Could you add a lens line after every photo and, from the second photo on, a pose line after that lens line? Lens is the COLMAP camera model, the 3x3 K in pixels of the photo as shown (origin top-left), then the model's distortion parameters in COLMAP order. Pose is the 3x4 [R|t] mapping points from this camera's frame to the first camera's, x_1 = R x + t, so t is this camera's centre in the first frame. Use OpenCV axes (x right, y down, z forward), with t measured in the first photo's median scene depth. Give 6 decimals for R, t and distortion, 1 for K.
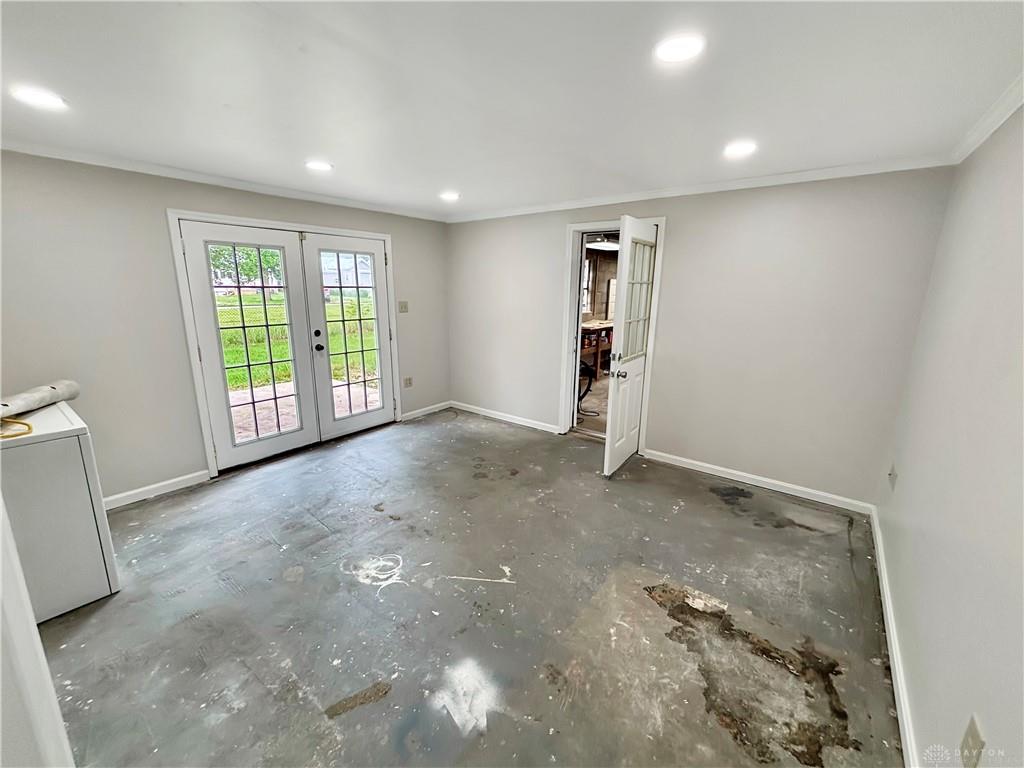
lens RADIAL K [[433.6, 0, 512.0], [0, 433.6, 384.0], [0, 0, 1]] dist [0.001890, 0.000440]
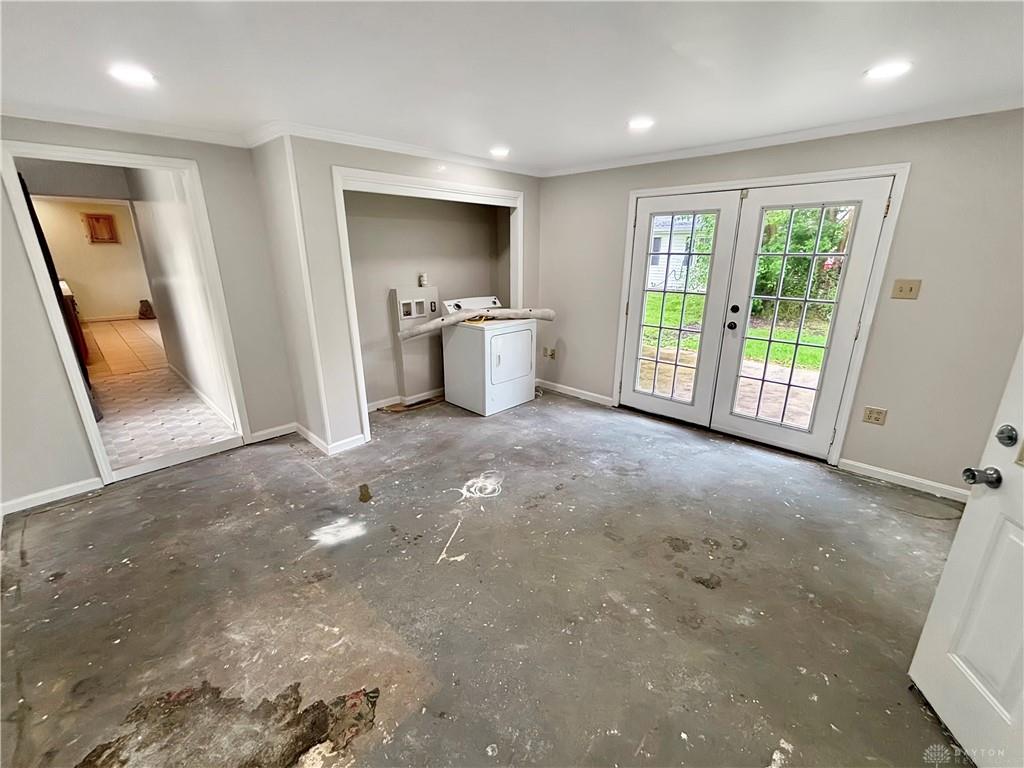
lens RADIAL K [[433.6, 0, 512.0], [0, 433.6, 384.0], [0, 0, 1]] dist [0.001890, 0.000440]
pose [[-0.125311, 0.284368, -0.950490, 0.765258], [-0.221774, 0.925771, 0.306211, -0.237521], [0.967013, 0.249165, -0.052944, 1.072635]]
